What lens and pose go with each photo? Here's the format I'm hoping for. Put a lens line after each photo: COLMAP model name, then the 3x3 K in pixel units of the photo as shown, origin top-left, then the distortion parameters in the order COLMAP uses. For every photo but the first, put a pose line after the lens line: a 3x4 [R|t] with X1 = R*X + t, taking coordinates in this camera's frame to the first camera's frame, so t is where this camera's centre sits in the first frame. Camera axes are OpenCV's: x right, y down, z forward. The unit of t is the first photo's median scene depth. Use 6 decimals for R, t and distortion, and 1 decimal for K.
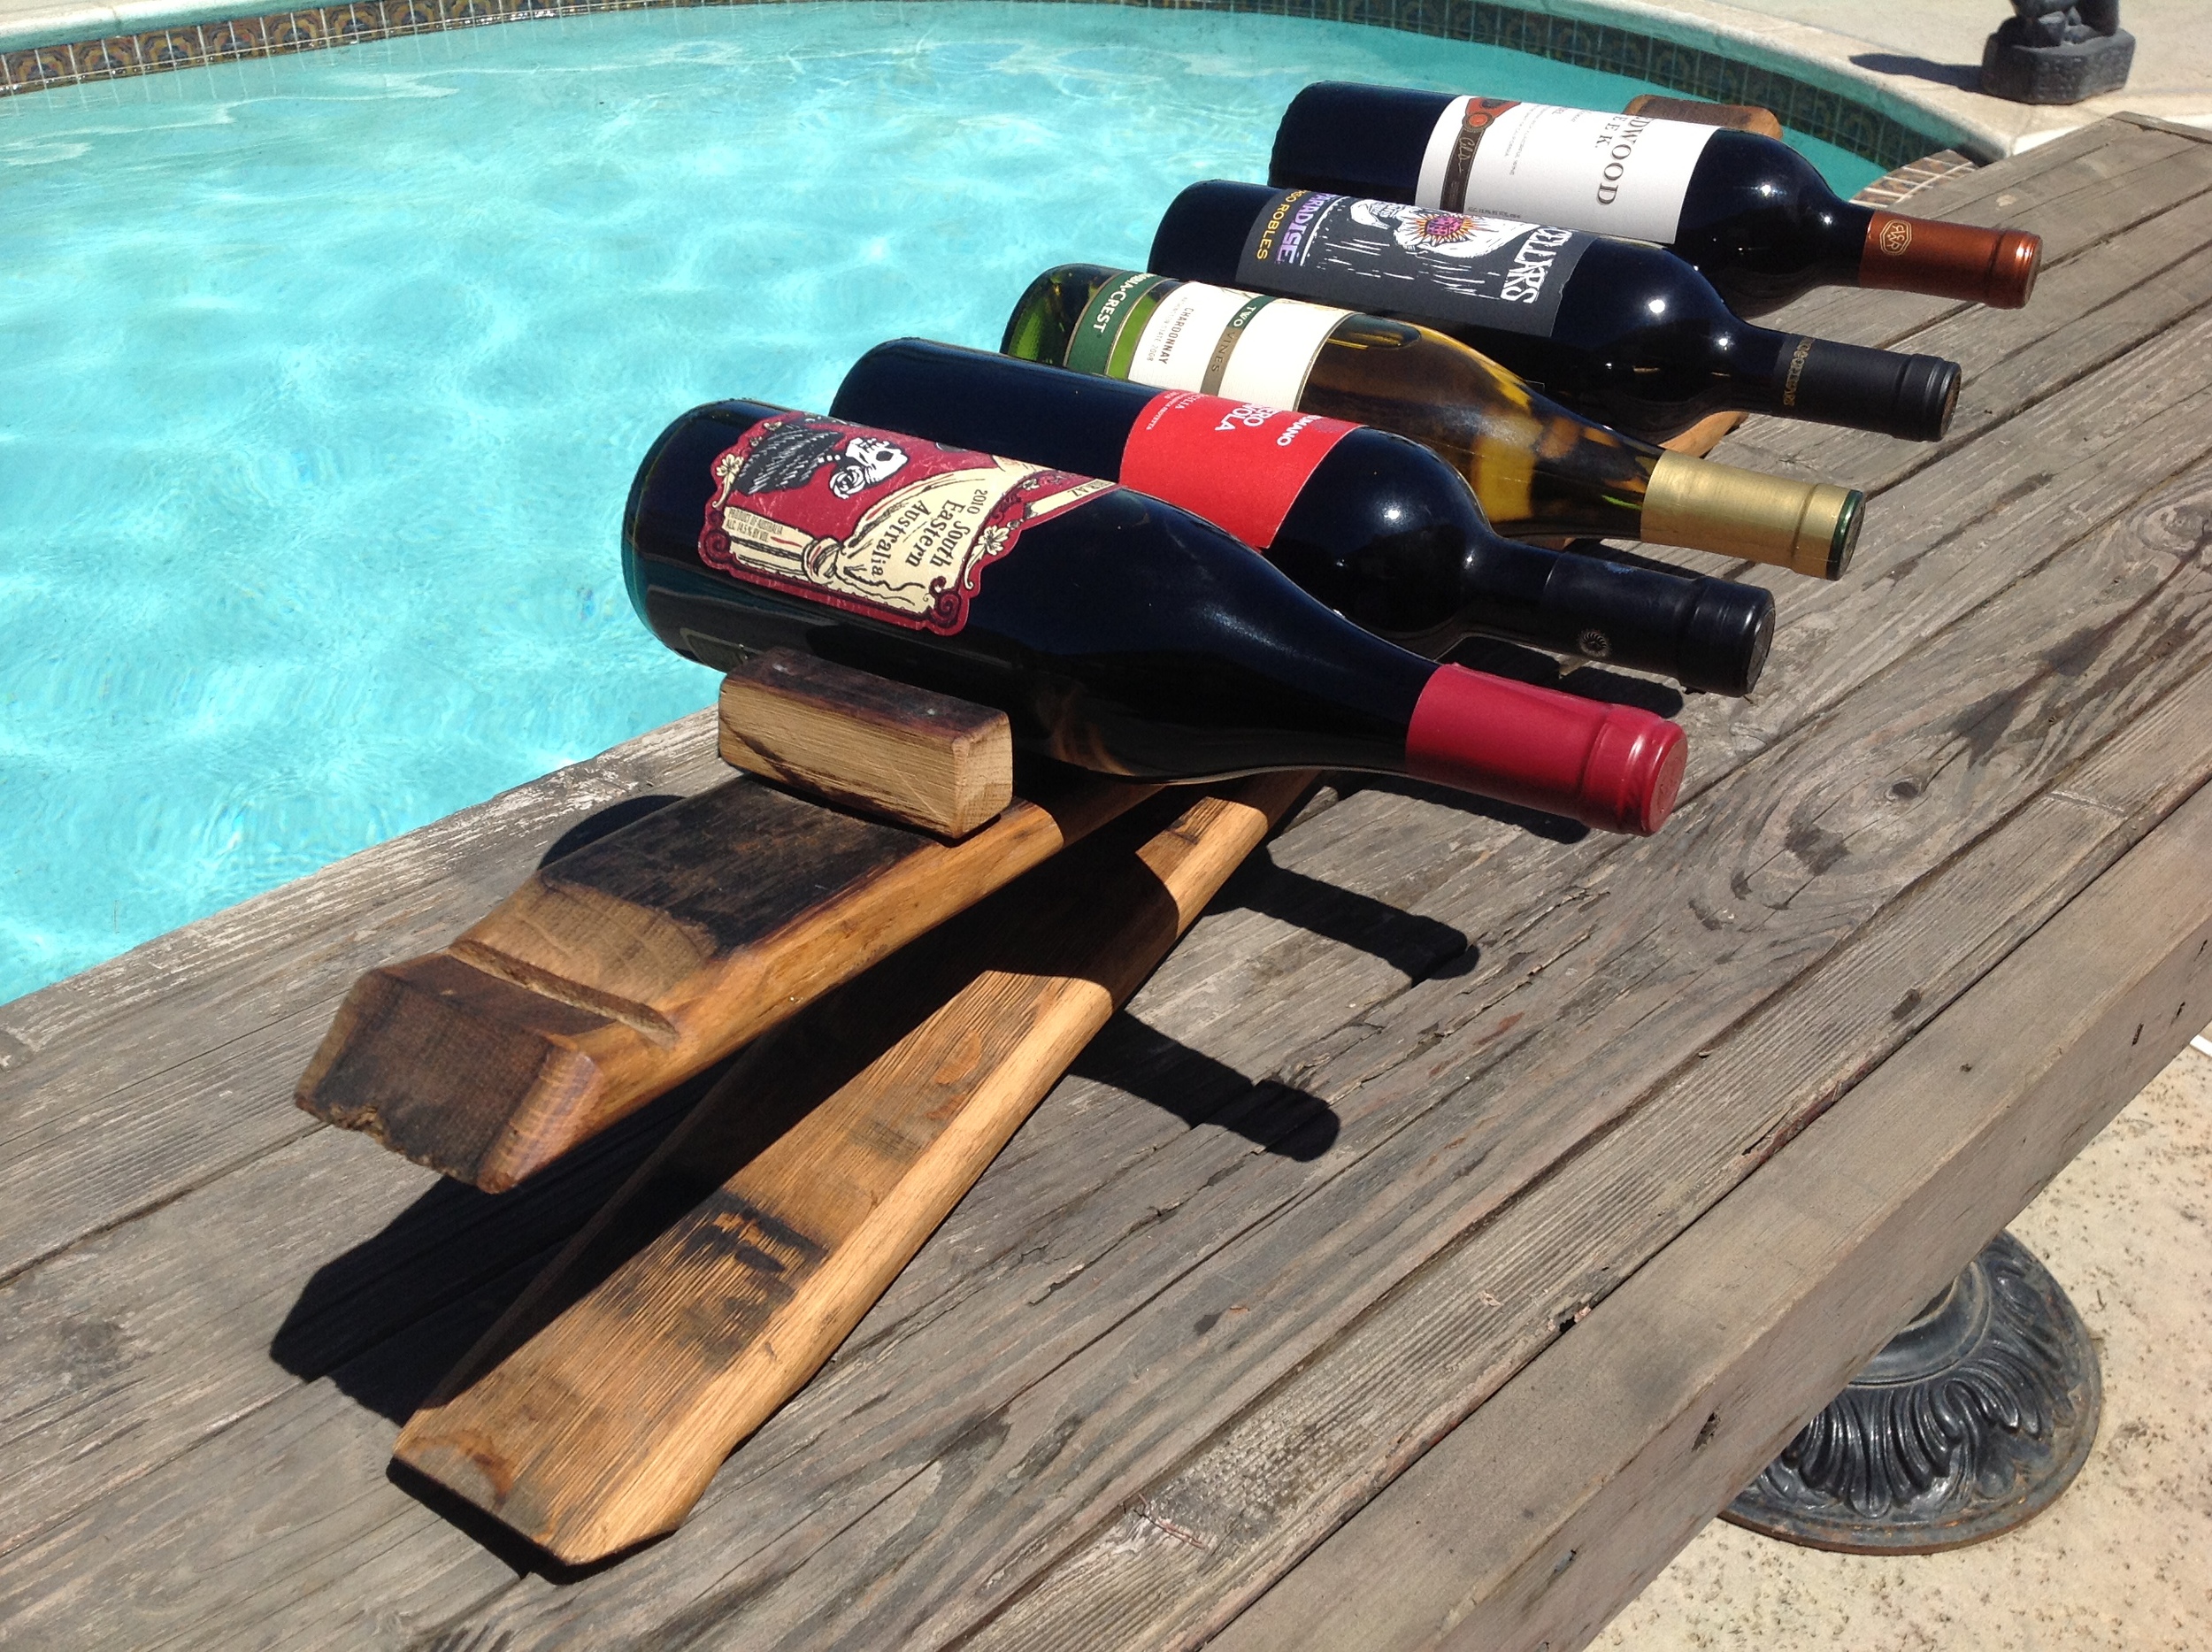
lens RADIAL K [[2099.4, 0, 1106.0], [0, 2099.4, 826.0], [0, 0, 1]] dist [0.280614, -0.000847]
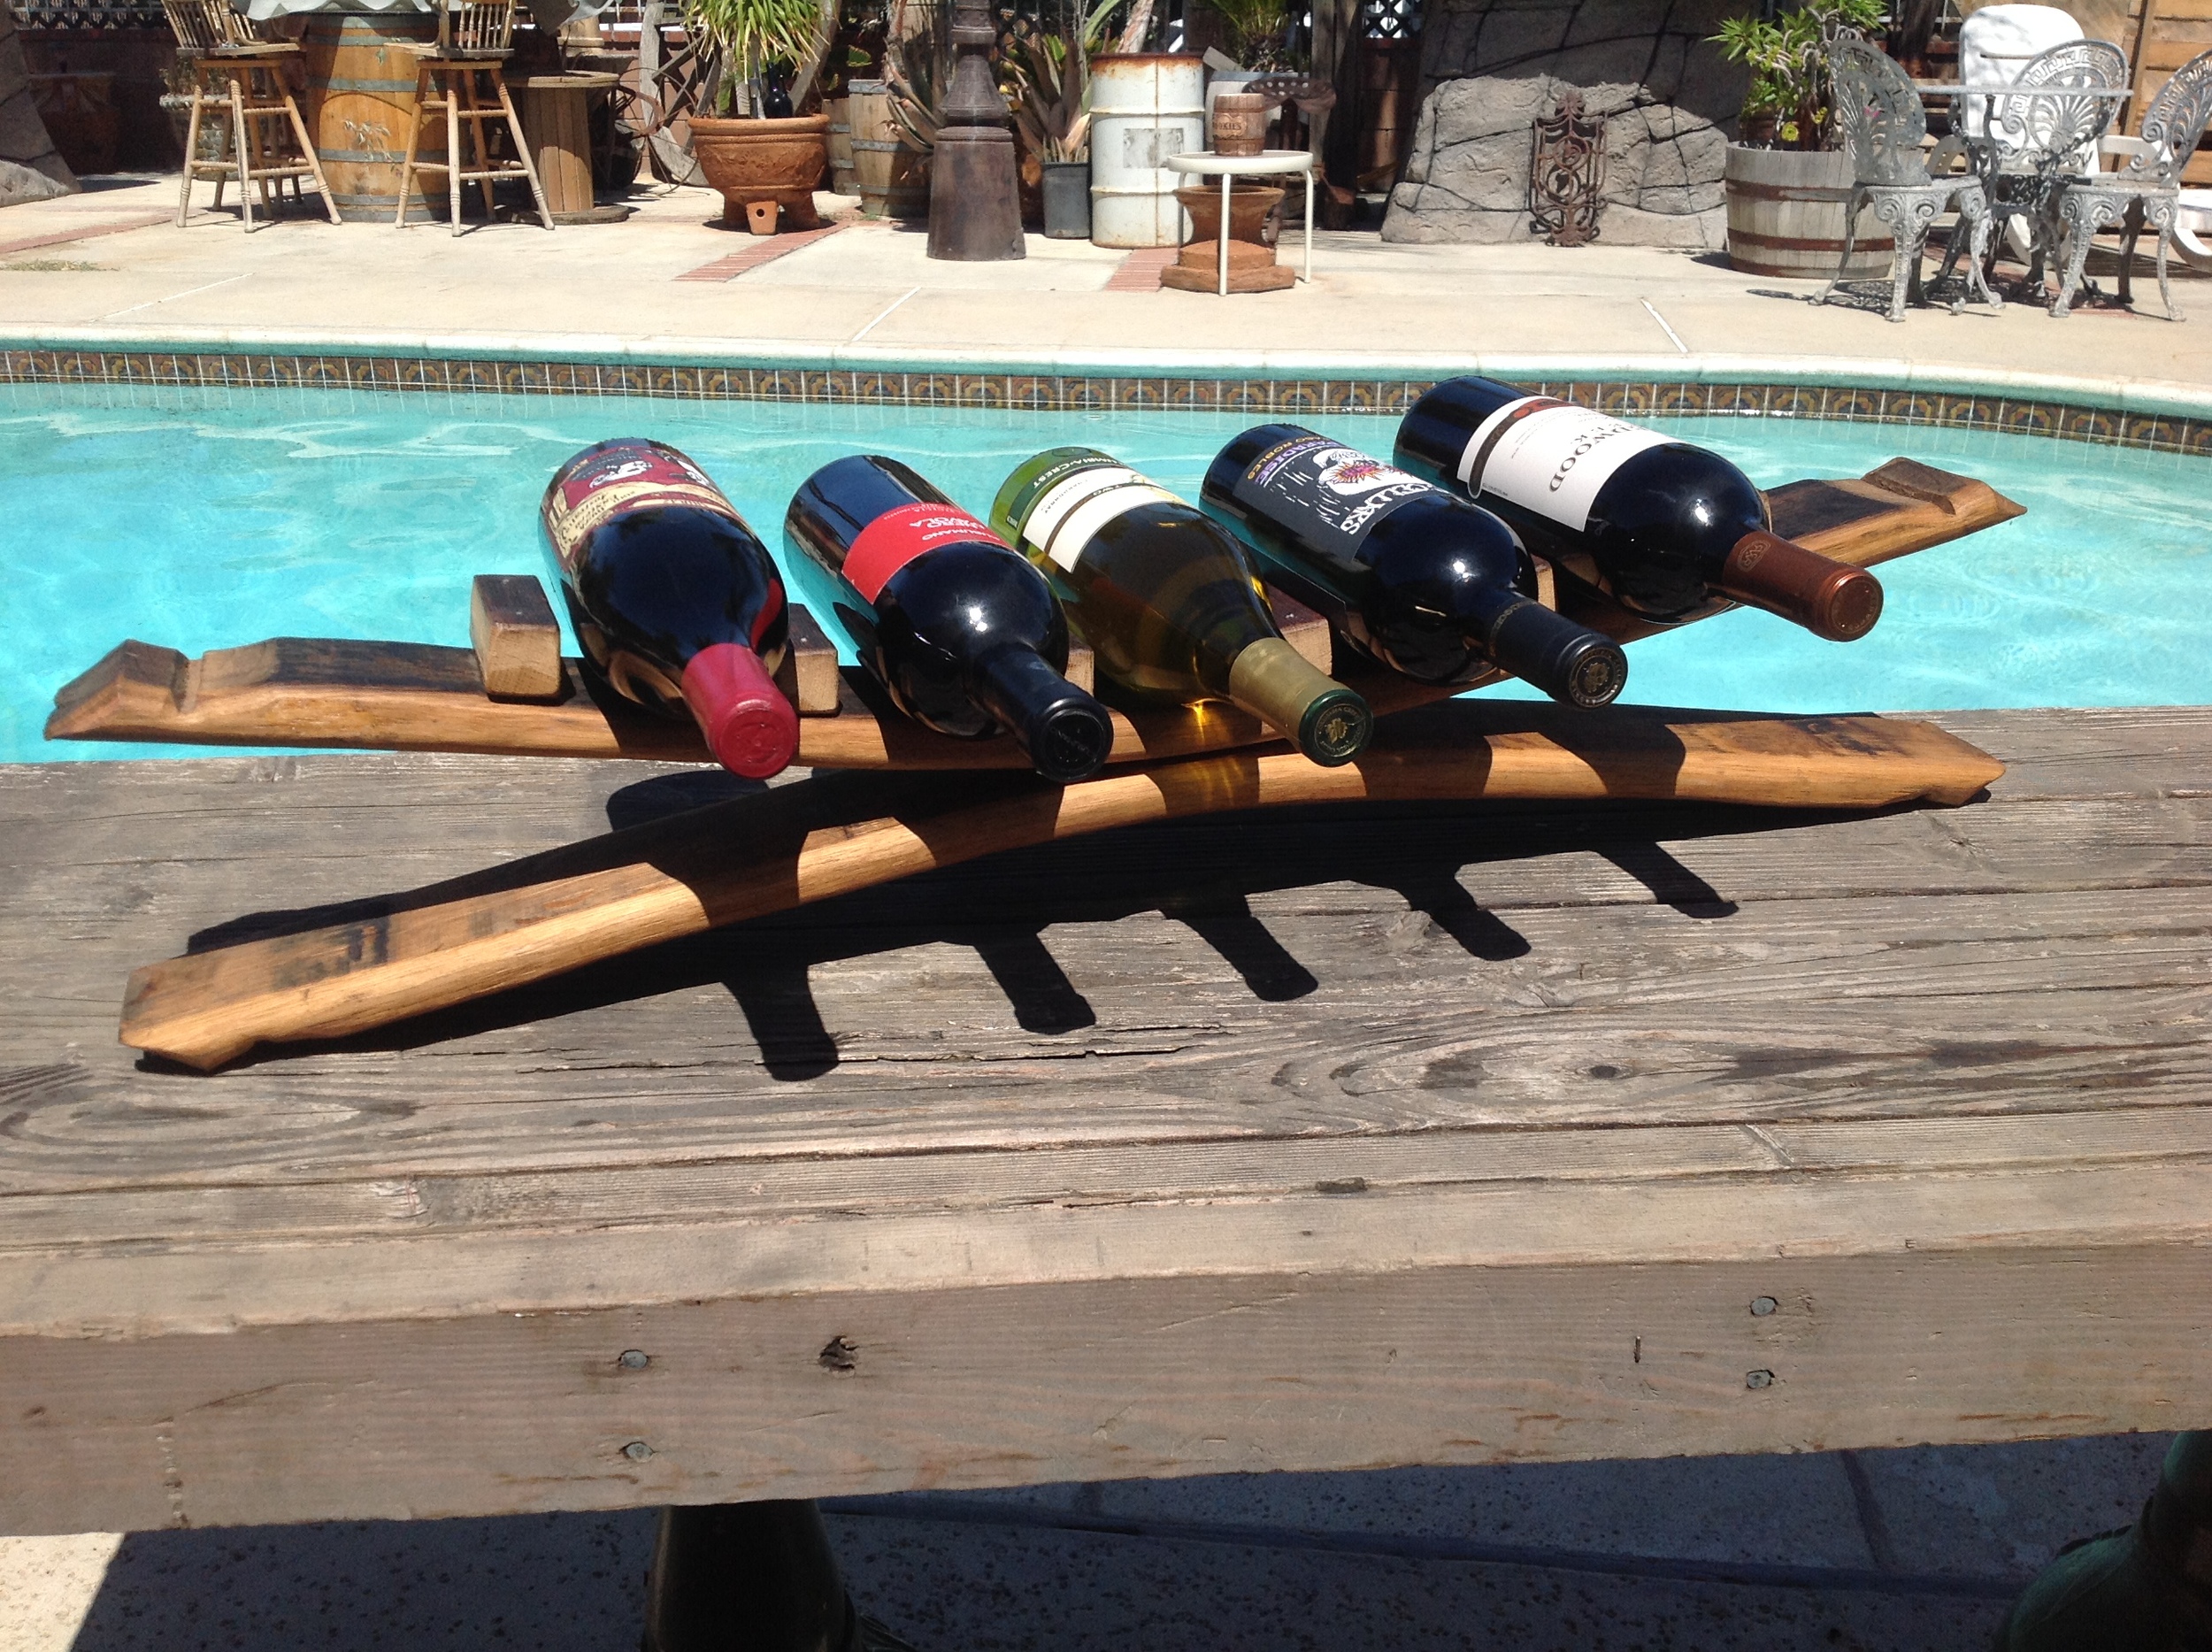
lens RADIAL K [[2099.4, 0, 1106.0], [0, 2099.4, 826.0], [0, 0, 1]] dist [0.280614, -0.000847]
pose [[0.745098, 0.244105, -0.620679, 0.838142], [-0.355843, 0.932592, -0.060398, 0.020542], [0.564096, 0.265867, 0.781735, 0.072691]]
